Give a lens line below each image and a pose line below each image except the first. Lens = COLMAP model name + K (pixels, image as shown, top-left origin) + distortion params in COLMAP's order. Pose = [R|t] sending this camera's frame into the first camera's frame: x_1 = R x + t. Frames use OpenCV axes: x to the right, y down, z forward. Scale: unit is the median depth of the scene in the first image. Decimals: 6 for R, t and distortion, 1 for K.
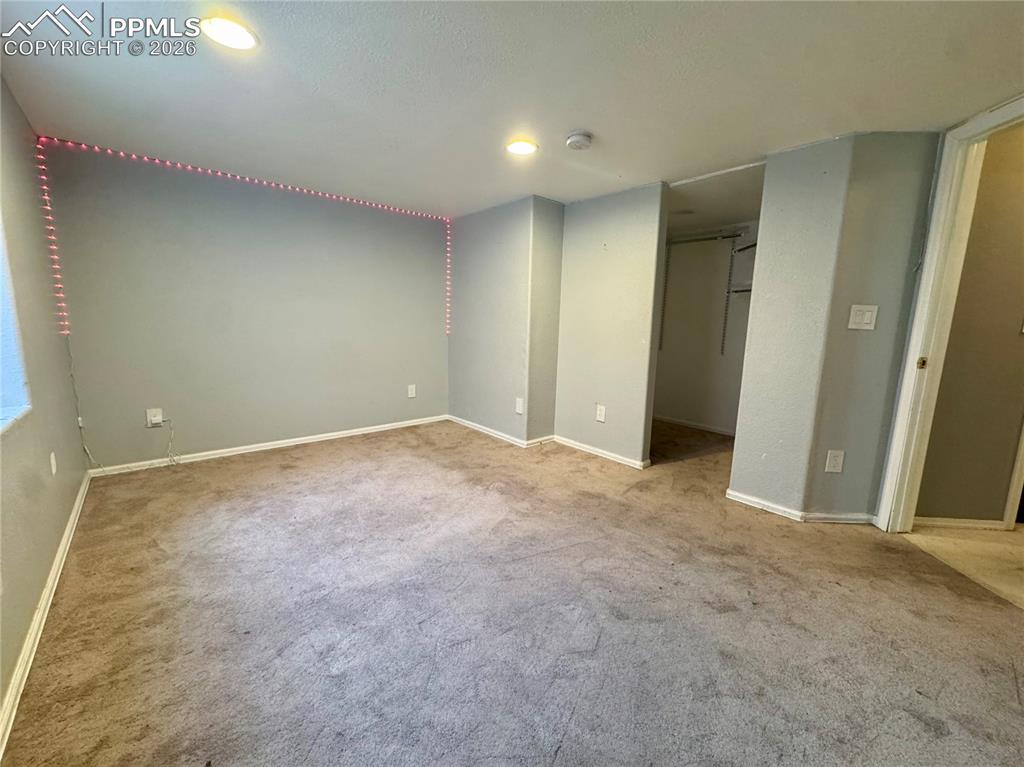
lens RADIAL K [[408.3, 0, 511.4], [0, 408.3, 383.4], [0, 0, 1]] dist [-0.004764, 0.000058]
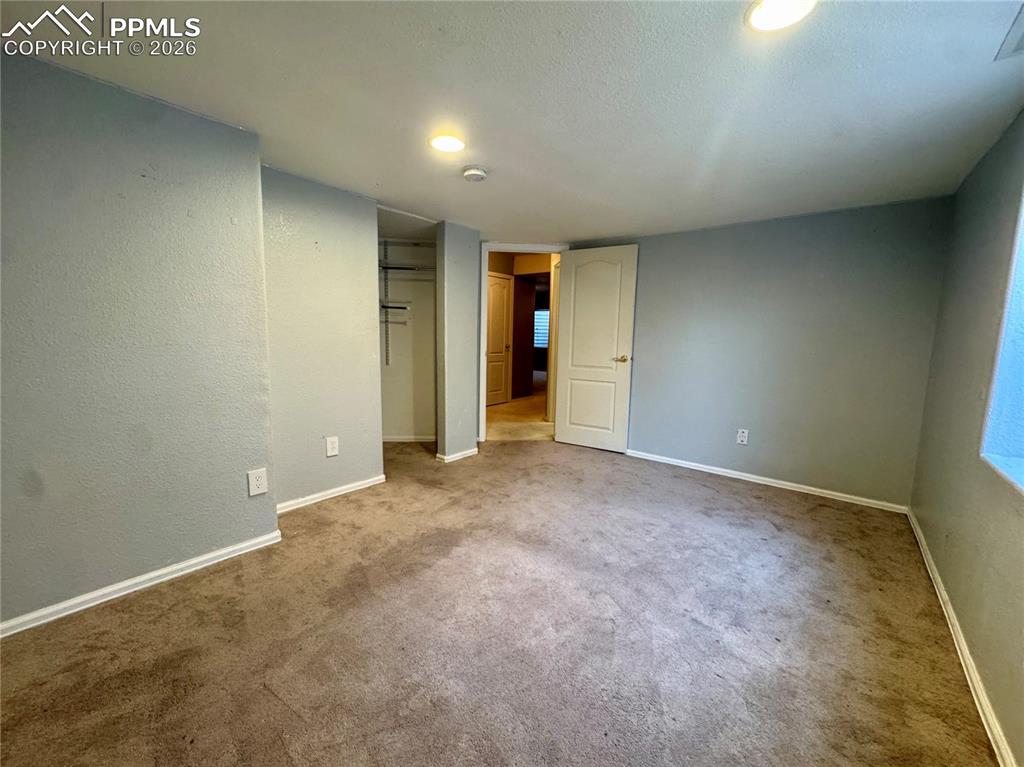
lens RADIAL K [[408.3, 0, 511.4], [0, 408.3, 383.4], [0, 0, 1]] dist [-0.004764, 0.000058]
pose [[-0.177494, -0.142791, 0.973708, -0.764600], [0.126994, 0.977822, 0.166544, -0.173050], [-0.975894, 0.153215, -0.155424, 0.906018]]
